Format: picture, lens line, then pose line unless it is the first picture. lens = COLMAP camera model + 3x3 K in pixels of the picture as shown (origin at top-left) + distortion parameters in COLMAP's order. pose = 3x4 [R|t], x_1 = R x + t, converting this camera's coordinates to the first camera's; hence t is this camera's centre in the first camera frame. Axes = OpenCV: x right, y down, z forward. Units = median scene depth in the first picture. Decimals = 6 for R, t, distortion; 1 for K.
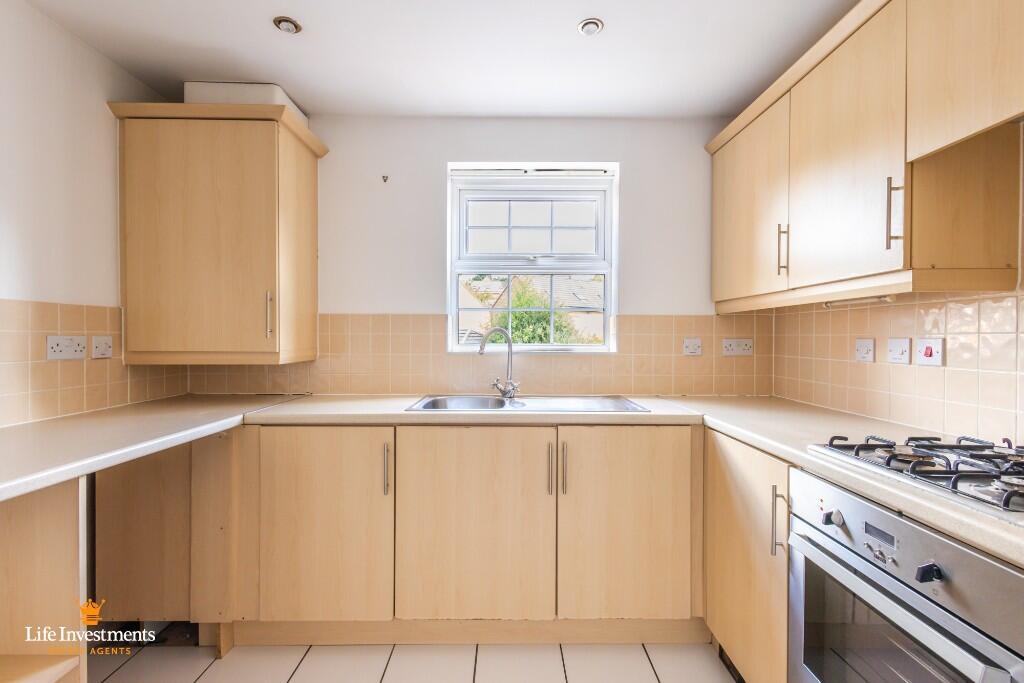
lens RADIAL K [[470.2, 0, 510.5], [0, 470.2, 344.0], [0, 0, 1]] dist [0.018448, -0.000120]
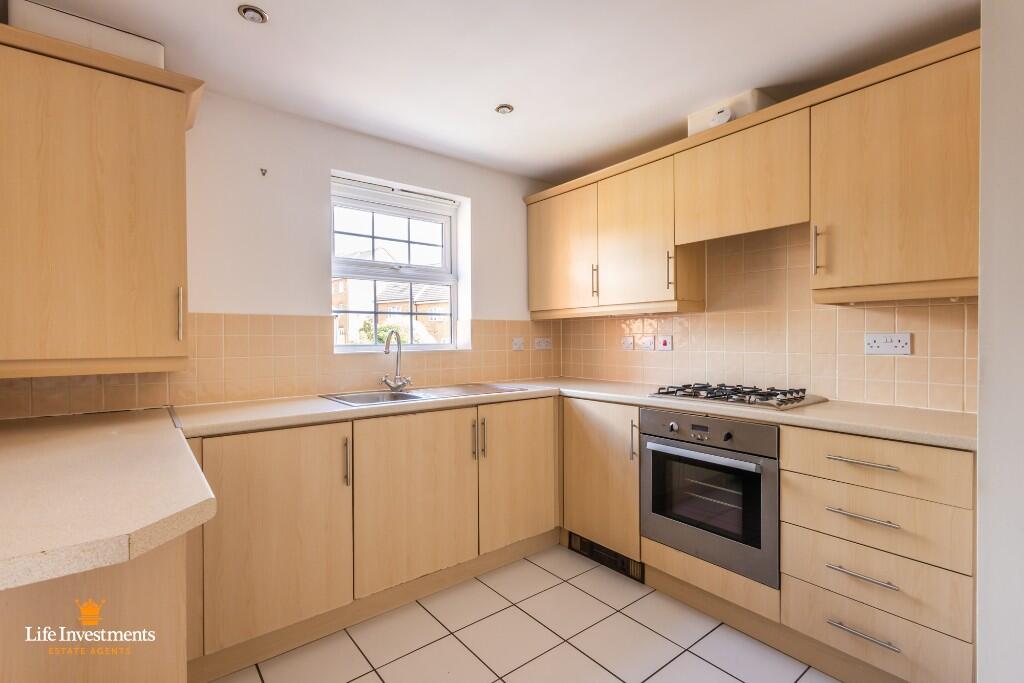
lens RADIAL K [[470.2, 0, 510.5], [0, 470.2, 344.0], [0, 0, 1]] dist [0.018448, -0.000120]
pose [[0.788763, -0.016715, 0.614471, -0.617181], [0.018894, 0.999817, 0.002944, 0.003003], [-0.614407, 0.009287, 0.788934, -0.071032]]
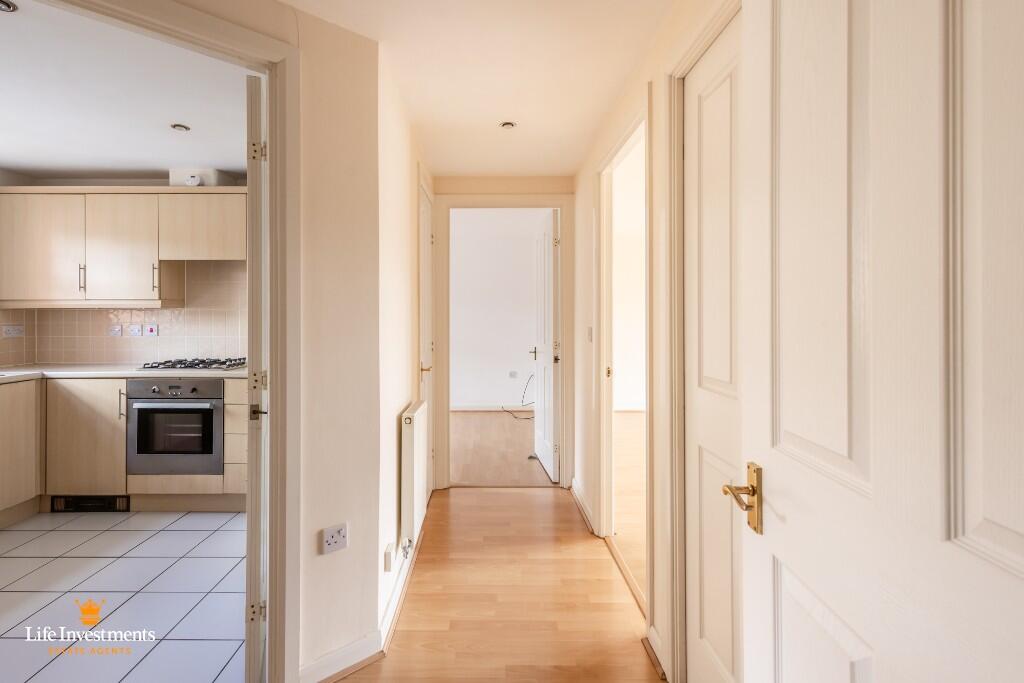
lens RADIAL K [[481.6, 0, 485.2], [0, 481.6, 315.1], [0, 0, 1]] dist [0.003317, -0.000229]
pose [[0.004867, 0.001728, 0.999987, -1.296410], [0.015010, 0.999886, -0.001801, -0.026066], [-0.999876, 0.015018, 0.004840, -0.582273]]
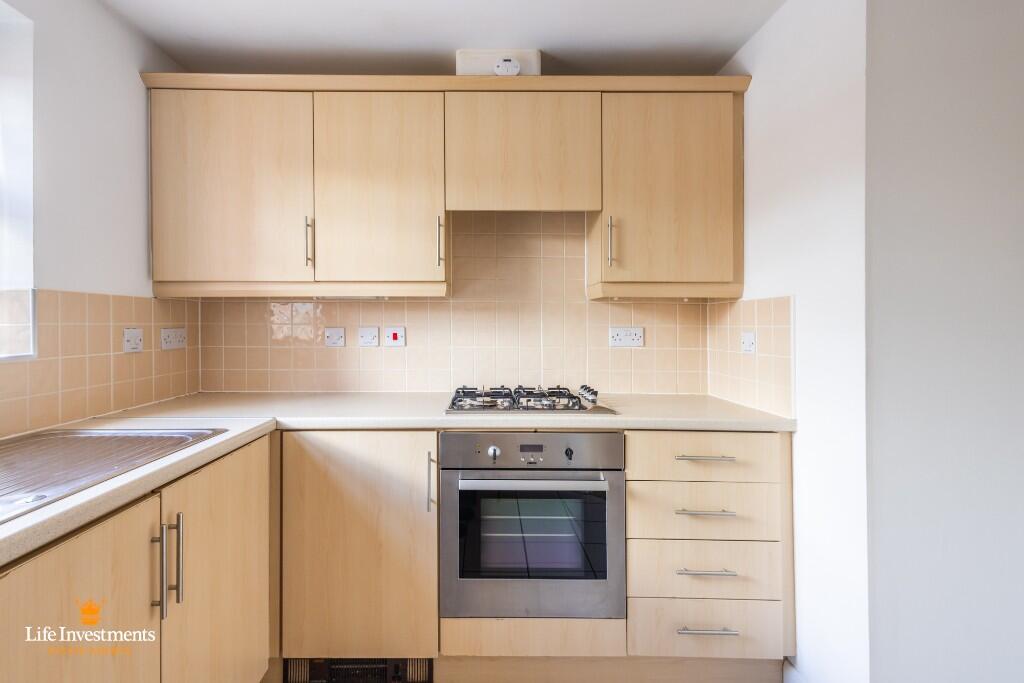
lens RADIAL K [[488.0, 0, 482.7], [0, 488.0, 322.8], [0, 0, 1]] dist [0.015429, 0.000006]
pose [[0.007291, -0.002395, 0.999971, -0.483503], [0.013391, 0.999908, 0.002297, -0.021001], [-0.999884, 0.013373, 0.007323, 0.610838]]
